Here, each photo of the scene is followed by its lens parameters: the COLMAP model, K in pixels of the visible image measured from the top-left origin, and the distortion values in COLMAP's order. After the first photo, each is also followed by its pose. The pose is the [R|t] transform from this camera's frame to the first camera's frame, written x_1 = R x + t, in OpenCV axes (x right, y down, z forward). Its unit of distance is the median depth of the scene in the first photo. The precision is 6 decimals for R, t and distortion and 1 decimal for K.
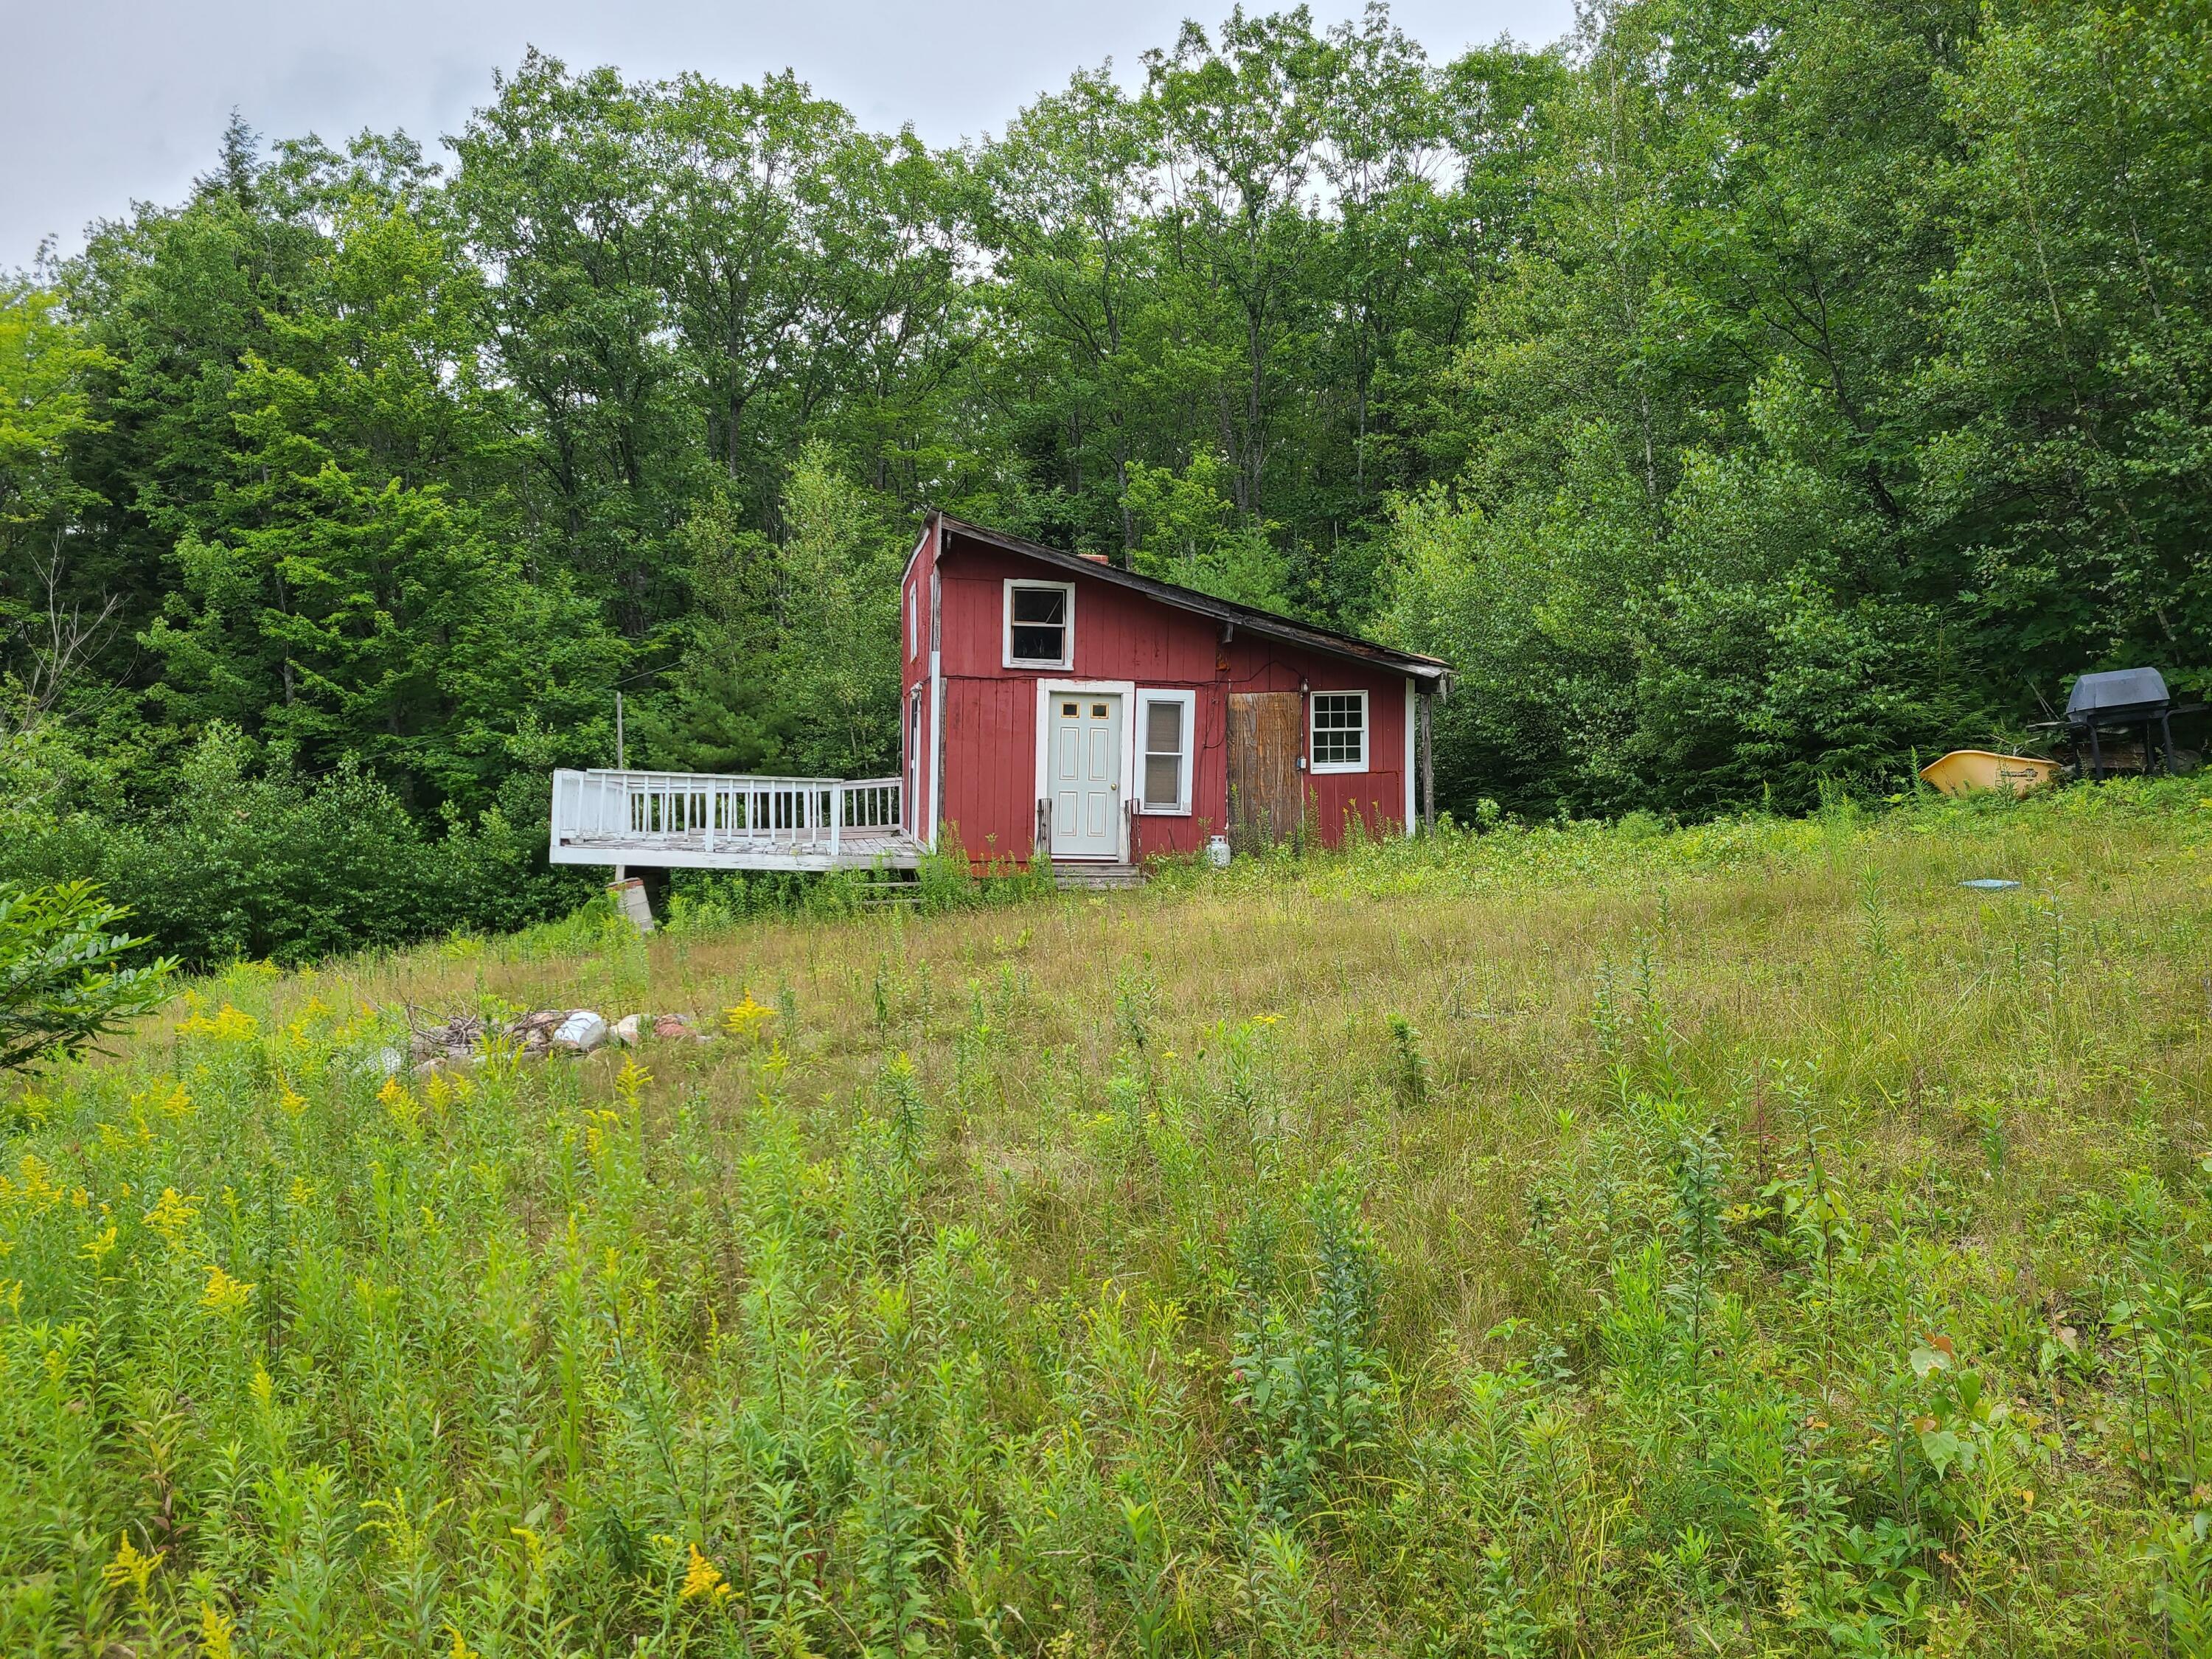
lens RADIAL K [[1684.3, 0, 1108.7], [0, 1684.3, 825.6], [0, 0, 1]] dist [0.079369, 0.006046]
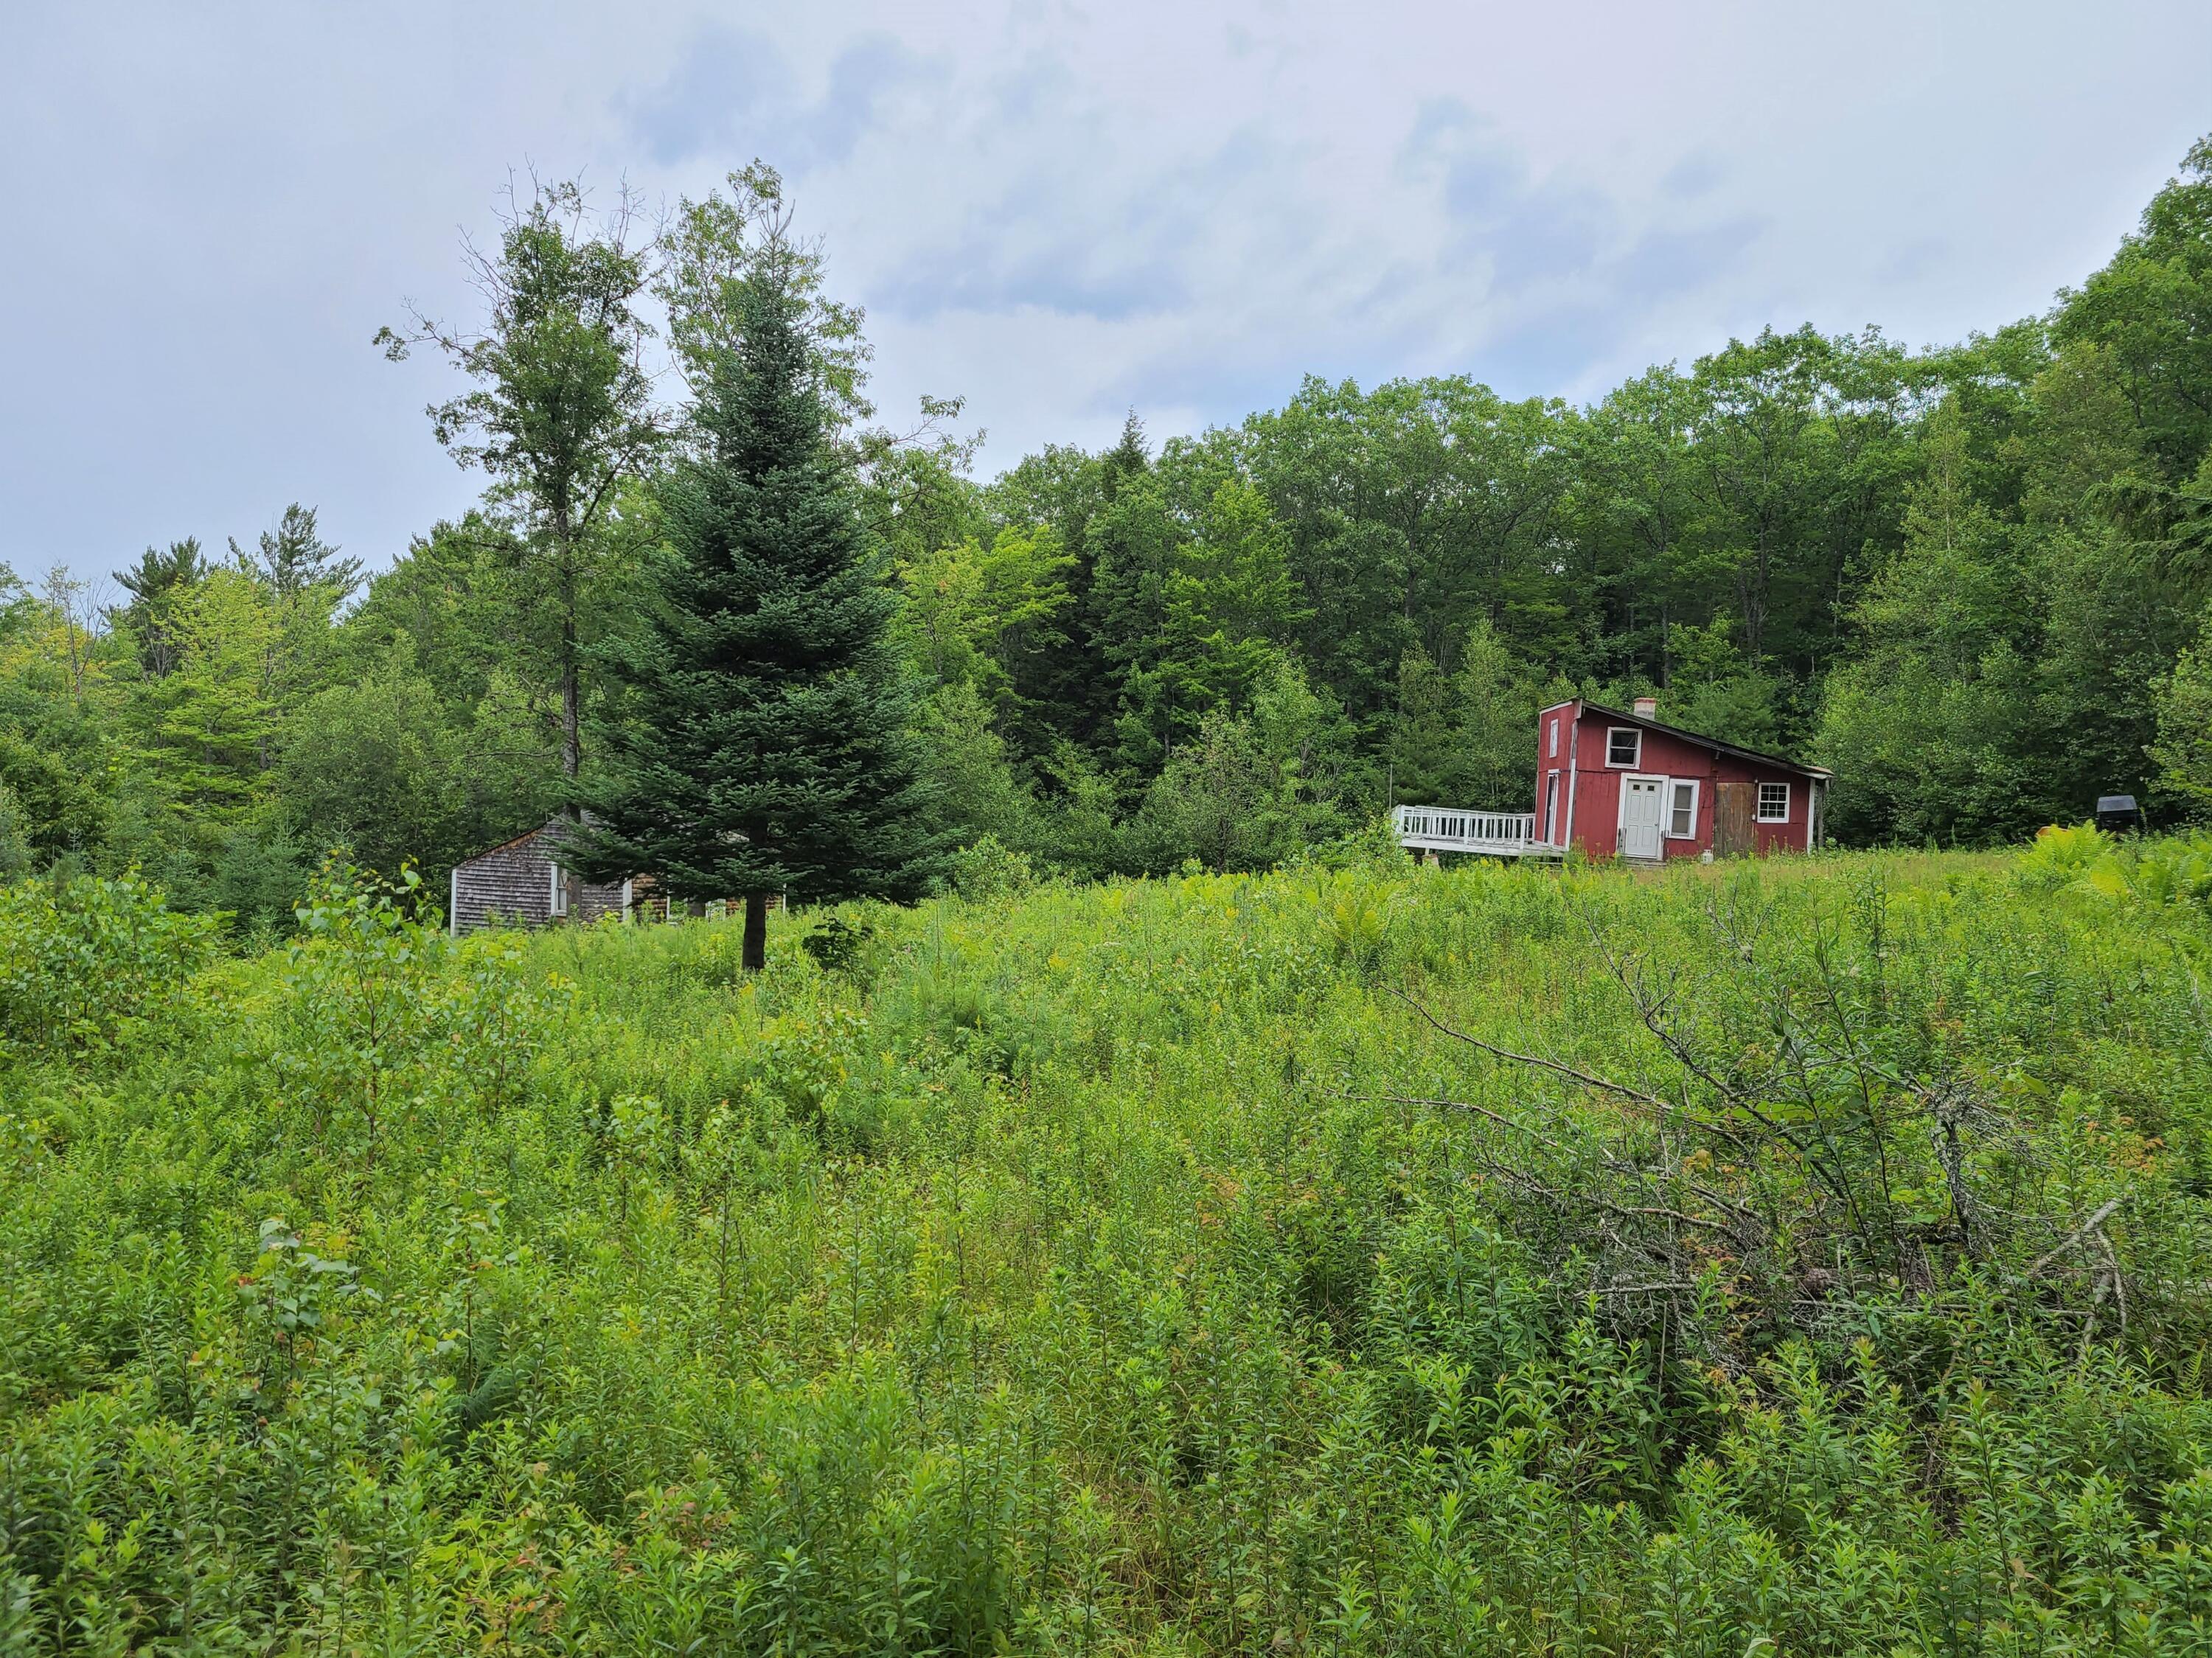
lens RADIAL K [[1684.1, 0, 1105.6], [0, 1684.1, 836.6], [0, 0, 1]] dist [0.079369, 0.006046]
pose [[0.954750, 0.047733, -0.293554, -0.030538], [-0.048961, 0.998796, 0.003169, 0.019873], [0.293352, 0.011348, 0.955937, -1.257370]]
